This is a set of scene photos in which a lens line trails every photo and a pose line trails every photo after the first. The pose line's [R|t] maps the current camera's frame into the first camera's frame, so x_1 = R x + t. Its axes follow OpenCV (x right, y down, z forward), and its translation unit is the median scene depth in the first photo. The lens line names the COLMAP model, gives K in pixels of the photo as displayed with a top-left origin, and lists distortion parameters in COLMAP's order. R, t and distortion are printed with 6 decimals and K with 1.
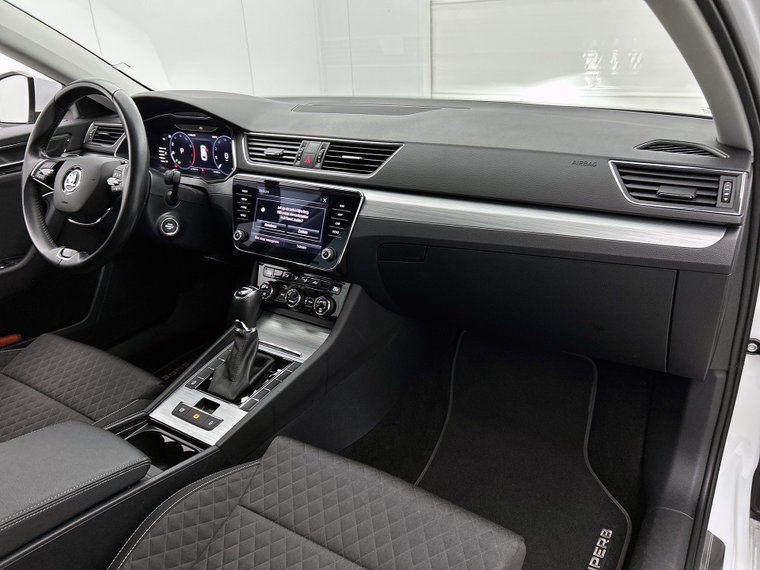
lens RADIAL K [[571.3, 0, 380.0], [0, 571.3, 285.0], [0, 0, 1]] dist [-0.014773, -0.005222]
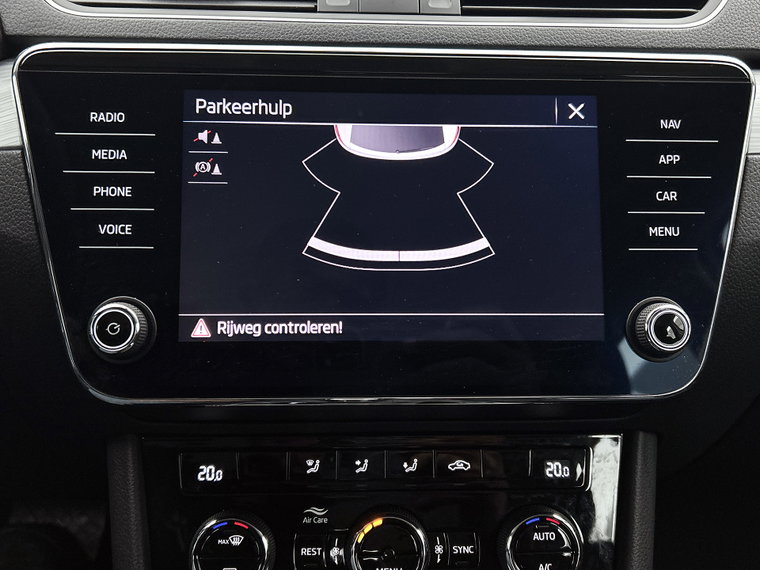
lens RADIAL K [[711.5, 0, 380.0], [0, 711.5, 285.0], [0, 0, 1]] dist [0.003508, -0.012783]
pose [[0.809928, -0.115384, 0.575068, -0.325750], [0.196627, 0.977137, -0.080872, -0.065453], [-0.552589, 0.178574, 0.814099, 0.770745]]
